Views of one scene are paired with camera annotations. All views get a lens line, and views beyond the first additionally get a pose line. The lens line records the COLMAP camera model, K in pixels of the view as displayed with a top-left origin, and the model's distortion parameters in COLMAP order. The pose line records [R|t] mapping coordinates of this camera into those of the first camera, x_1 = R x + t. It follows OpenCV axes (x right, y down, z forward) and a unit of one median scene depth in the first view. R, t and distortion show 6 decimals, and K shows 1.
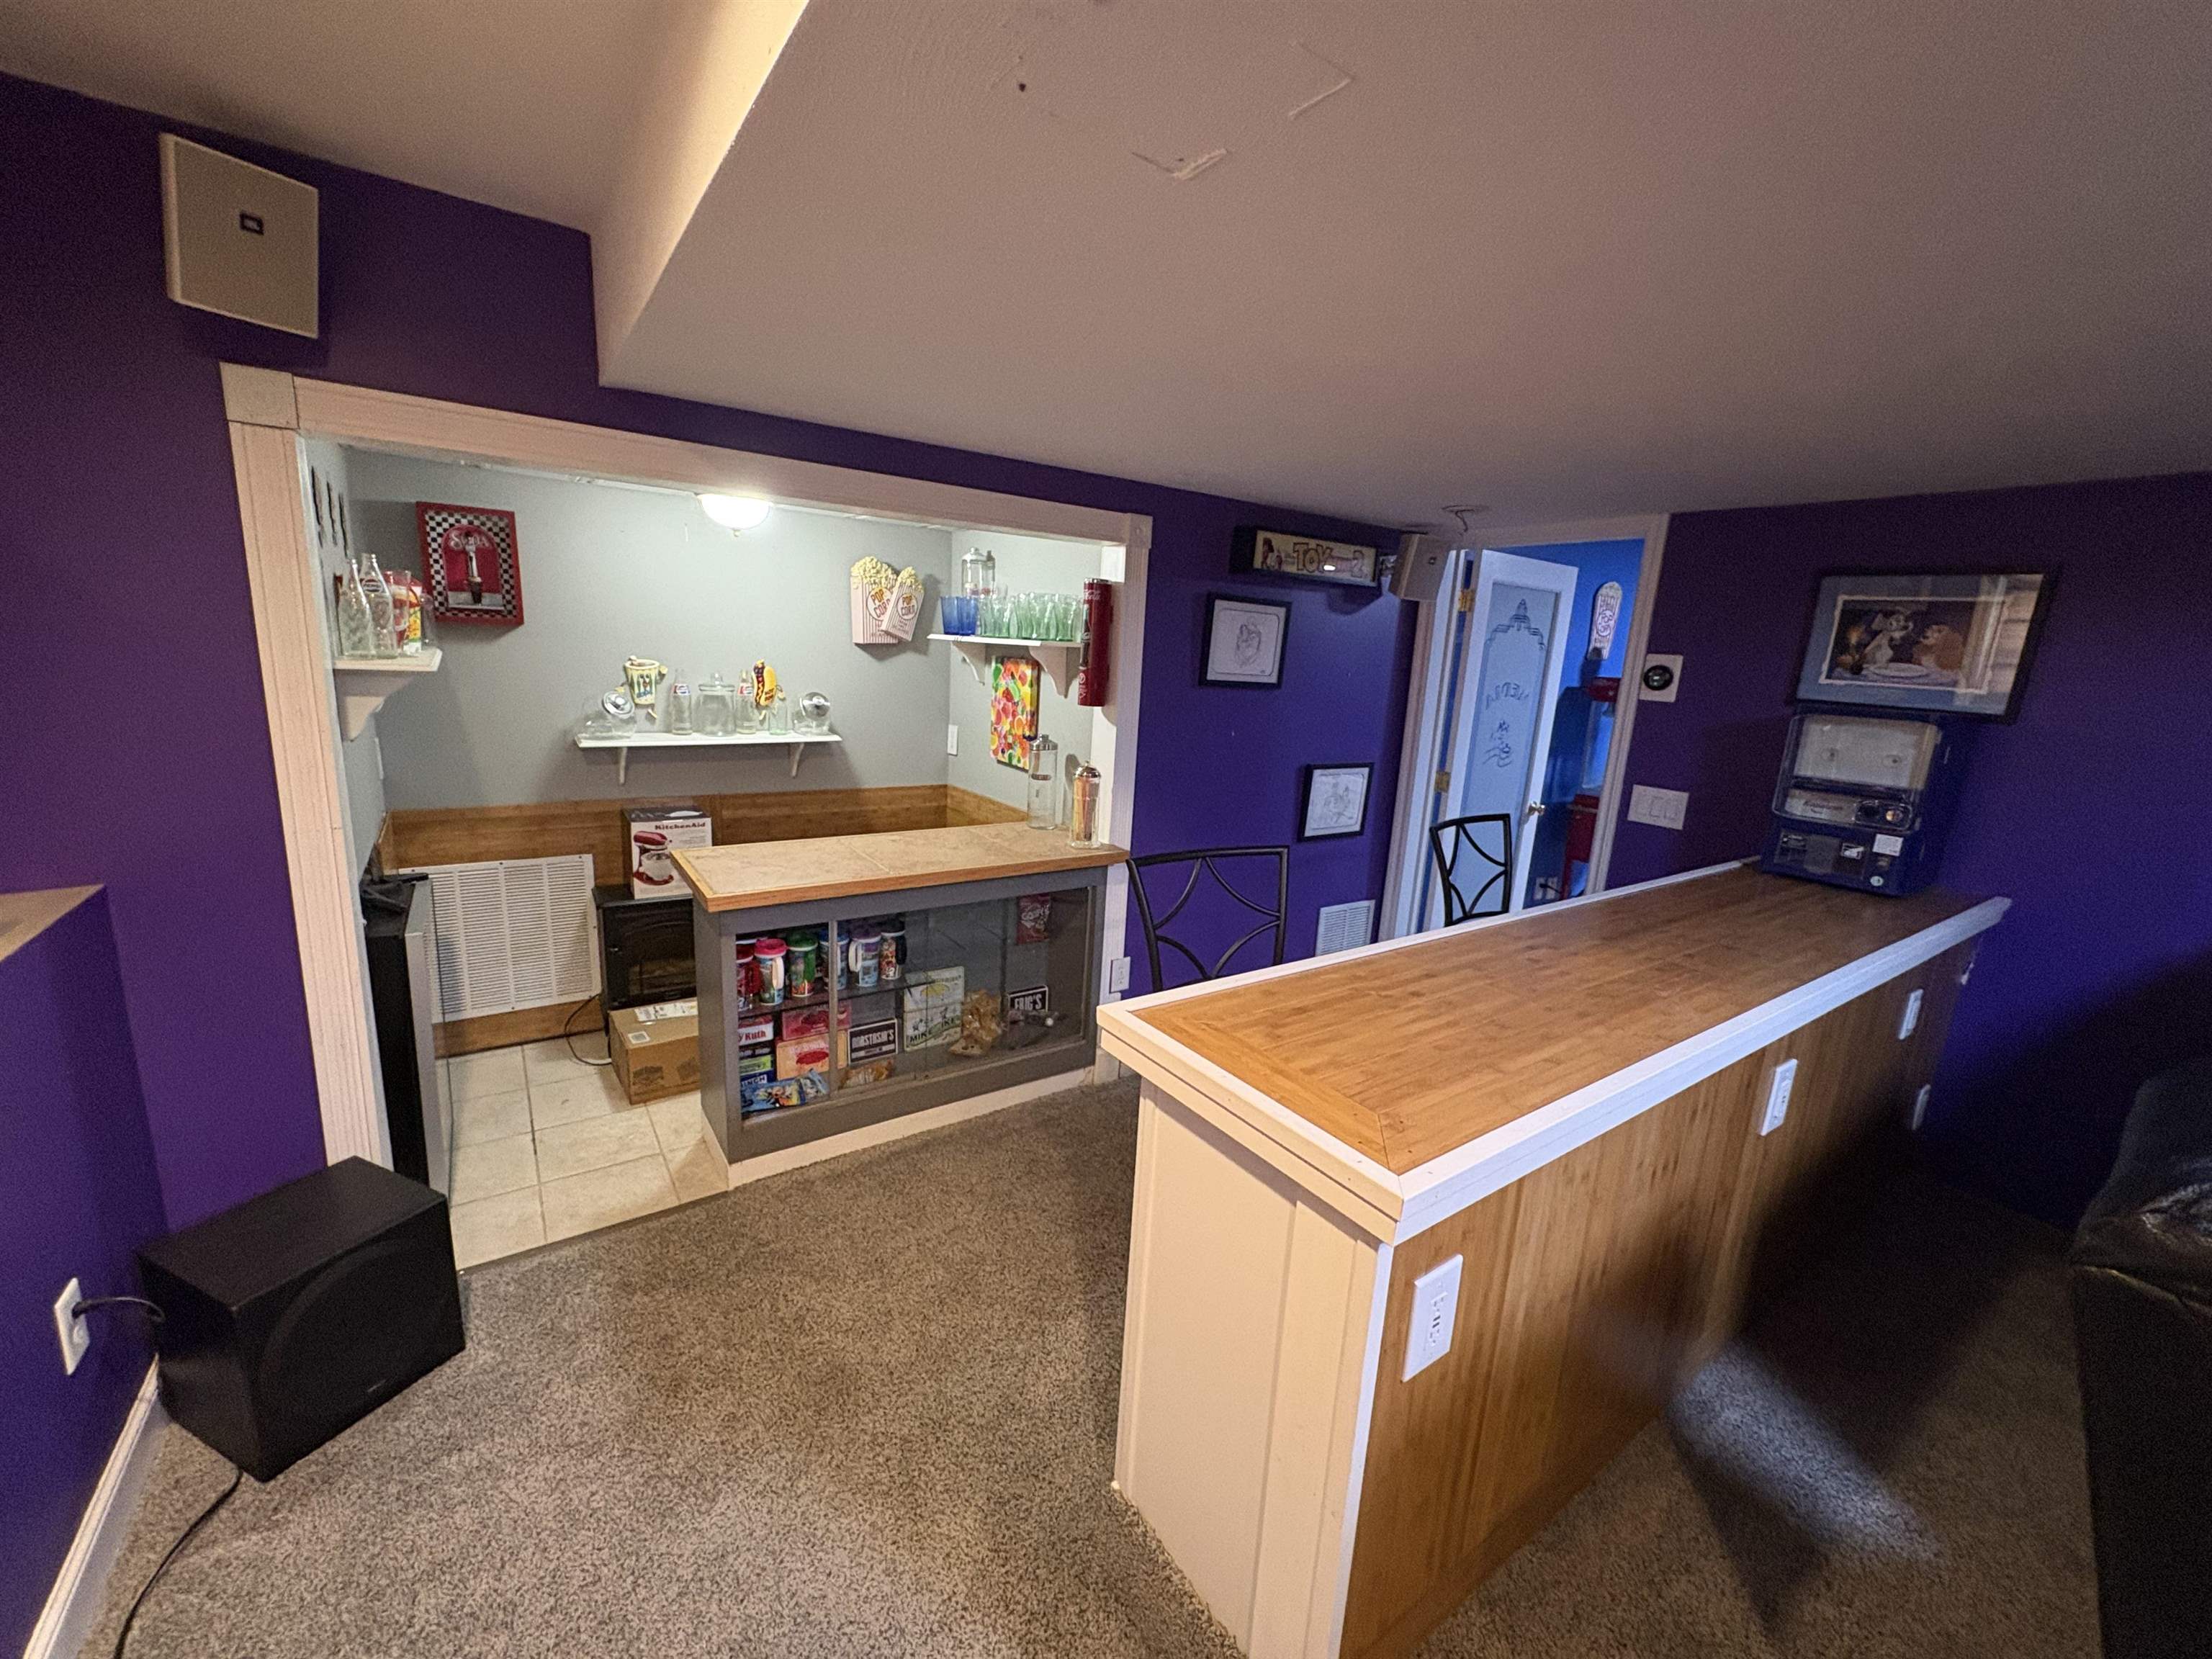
lens RADIAL K [[882.1, 0, 1108.9], [0, 882.1, 831.4], [0, 0, 1]] dist [-0.000110, -0.000195]
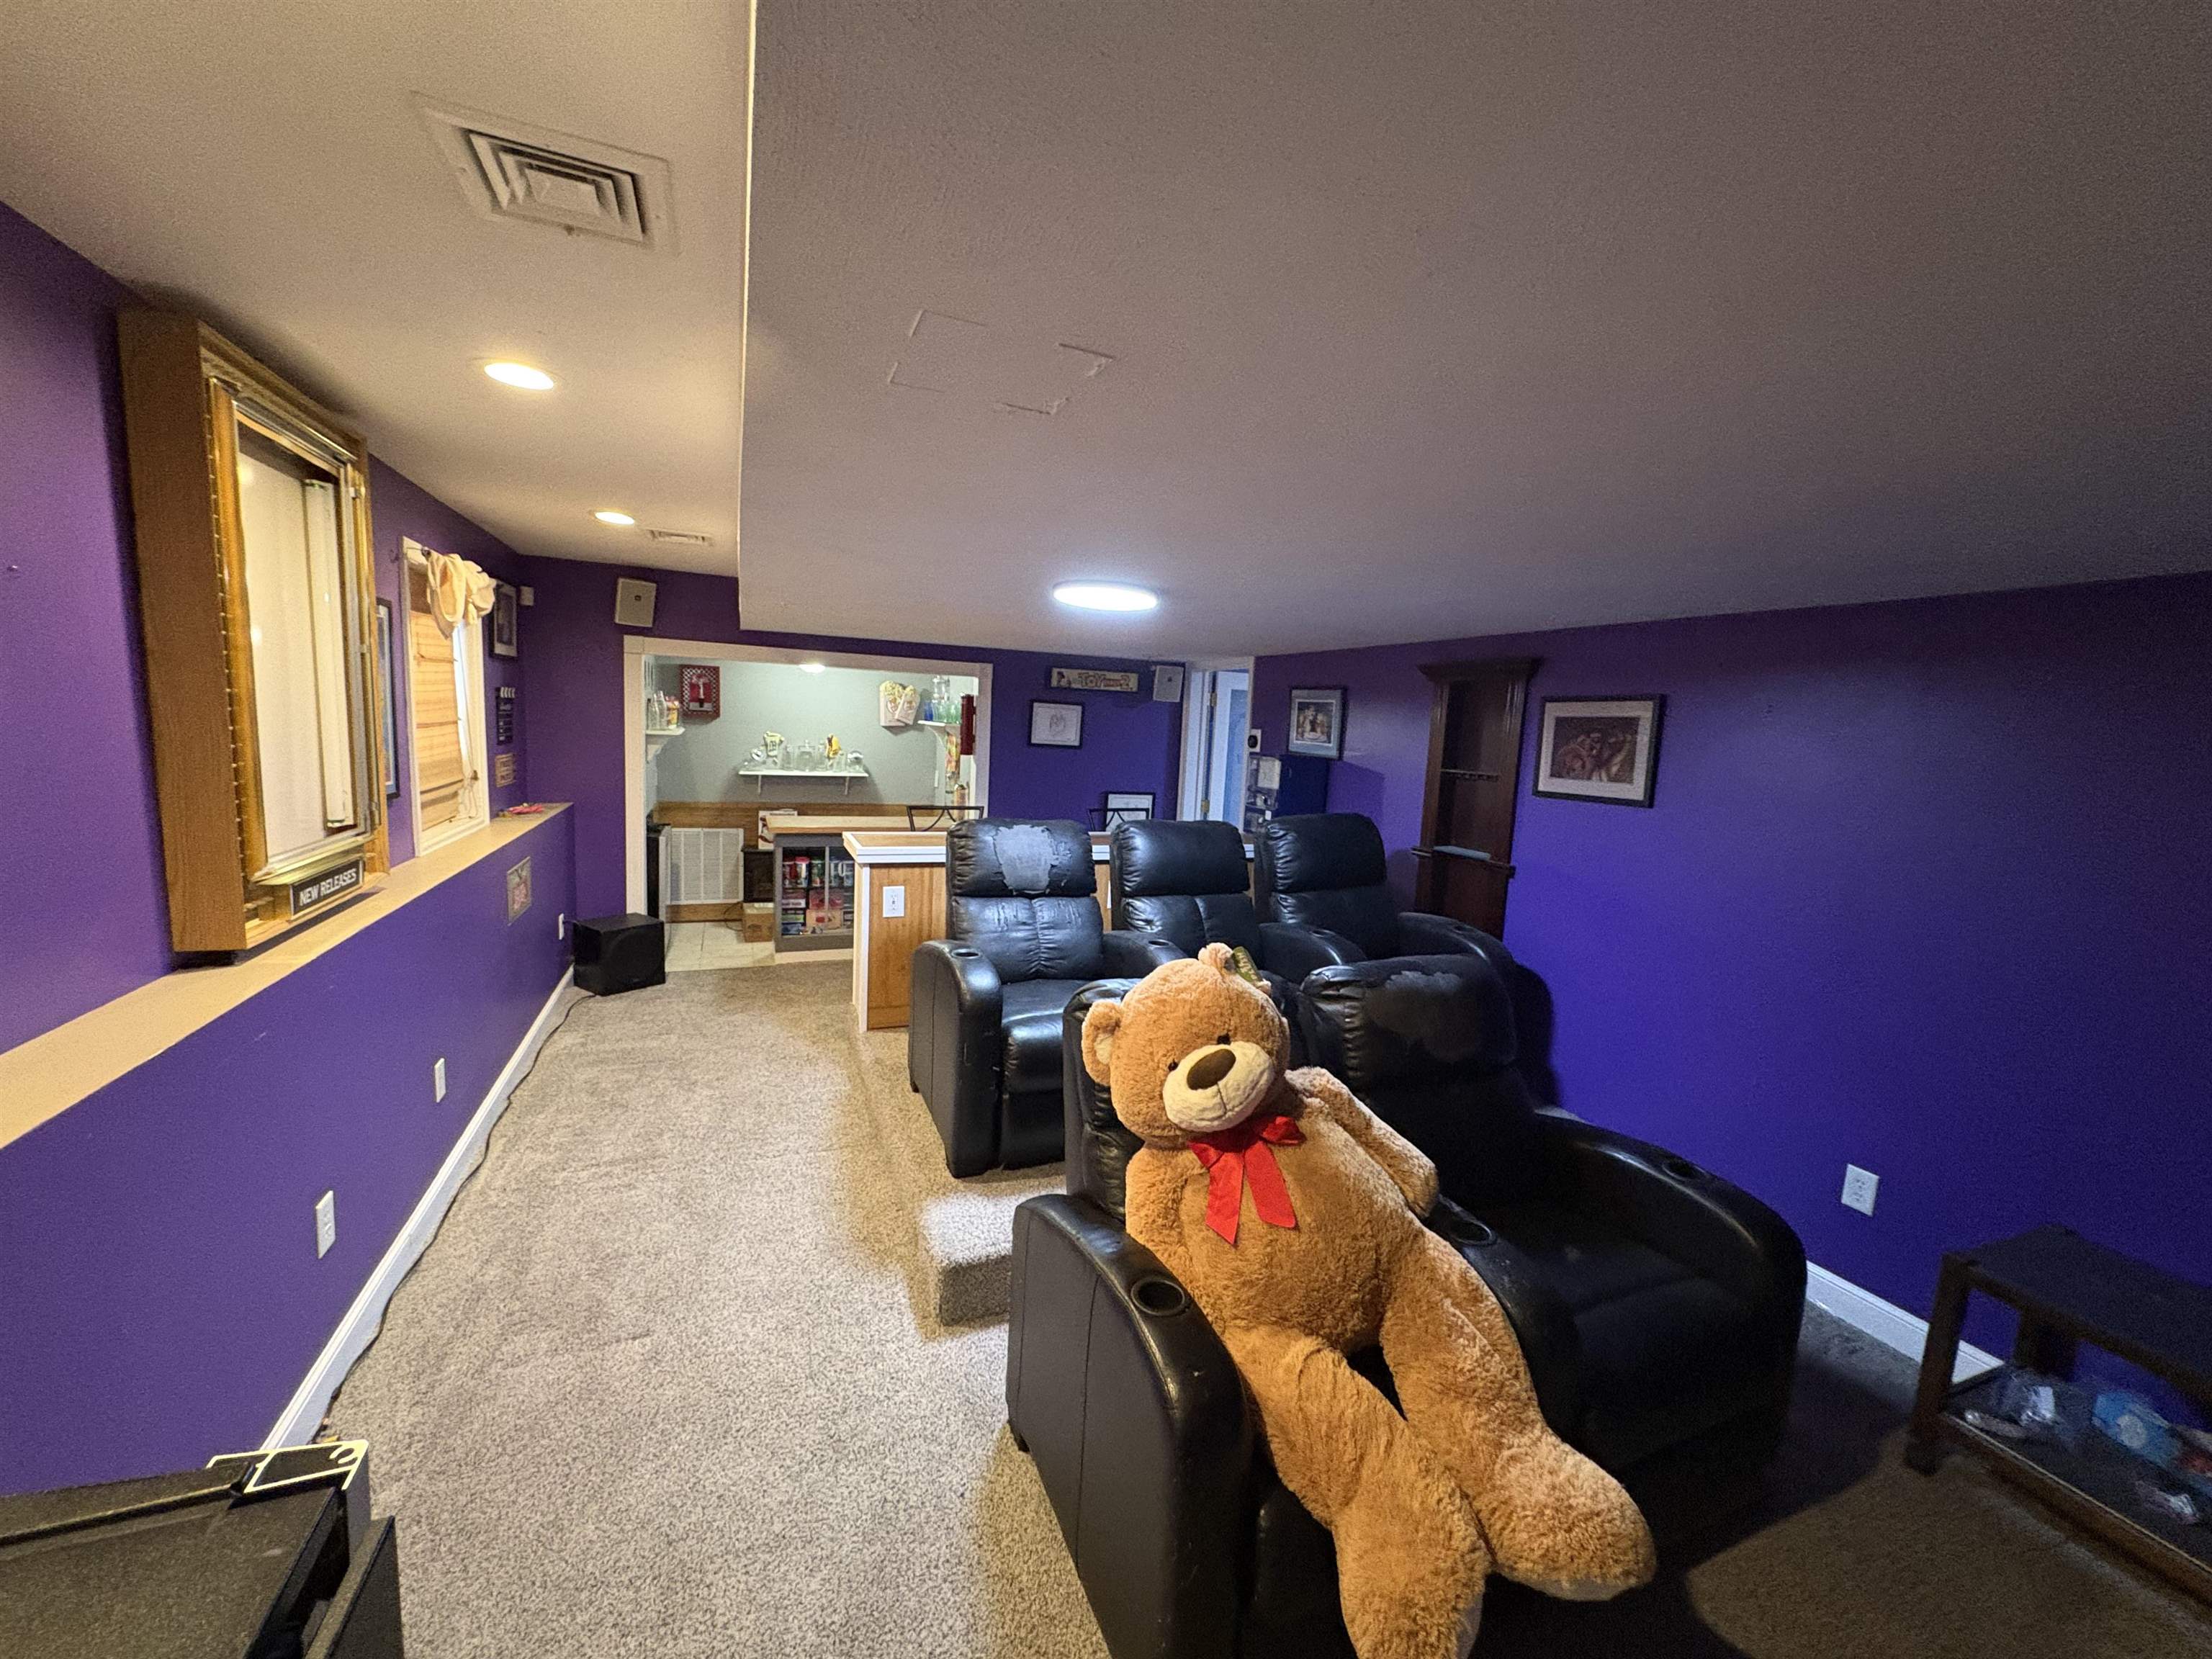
lens RADIAL K [[882.1, 0, 1108.9], [0, 882.1, 831.4], [0, 0, 1]] dist [-0.000110, -0.000195]
pose [[0.977525, 0.020944, -0.209776, 0.726269], [-0.041327, 0.994784, -0.093258, 0.205754], [0.206728, 0.099831, 0.973292, -0.876144]]
